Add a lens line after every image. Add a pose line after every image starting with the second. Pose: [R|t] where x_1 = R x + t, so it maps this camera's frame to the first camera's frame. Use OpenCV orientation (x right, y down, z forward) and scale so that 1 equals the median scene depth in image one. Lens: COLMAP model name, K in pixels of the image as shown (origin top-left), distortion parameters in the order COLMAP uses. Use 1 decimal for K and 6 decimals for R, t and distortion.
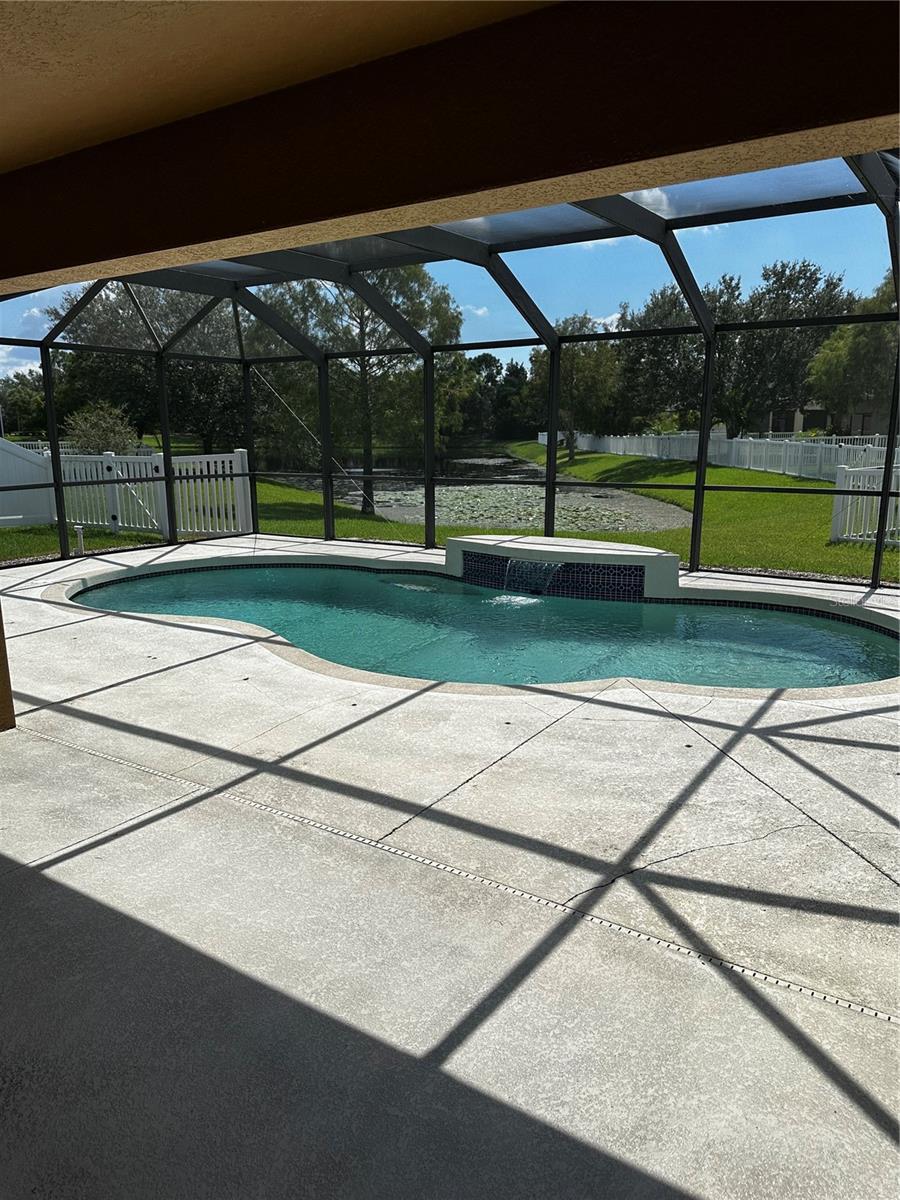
lens RADIAL K [[804.5, 0, 450.0], [0, 804.5, 600.0], [0, 0, 1]] dist [0.002426, 0.000794]
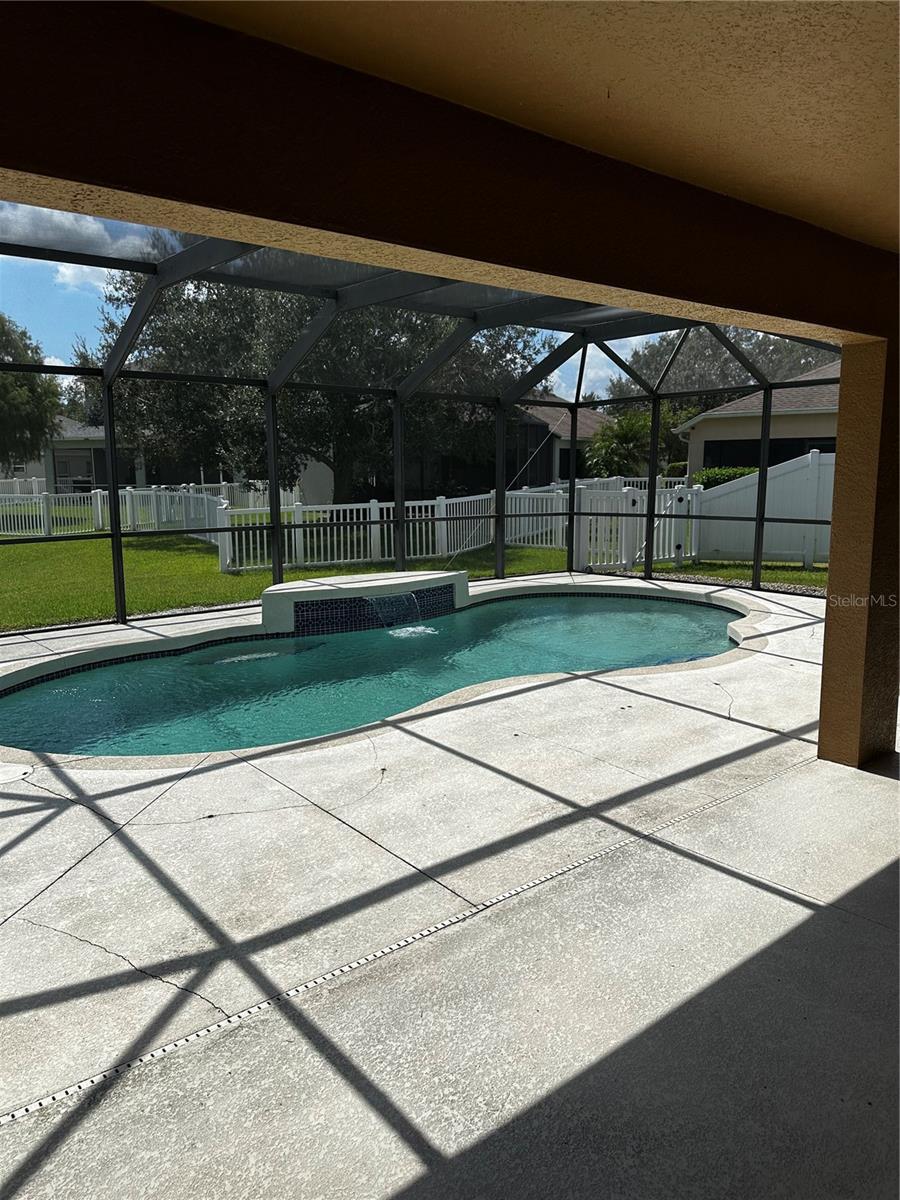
lens RADIAL K [[850.5, 0, 451.6], [0, 850.5, 572.1], [0, 0, 1]] dist [-0.001634, 0.001817]
pose [[0.283762, -0.099889, 0.953678, -0.943904], [0.212307, 0.976421, 0.039100, -0.106306], [-0.935096, 0.191377, 0.298278, 0.648392]]
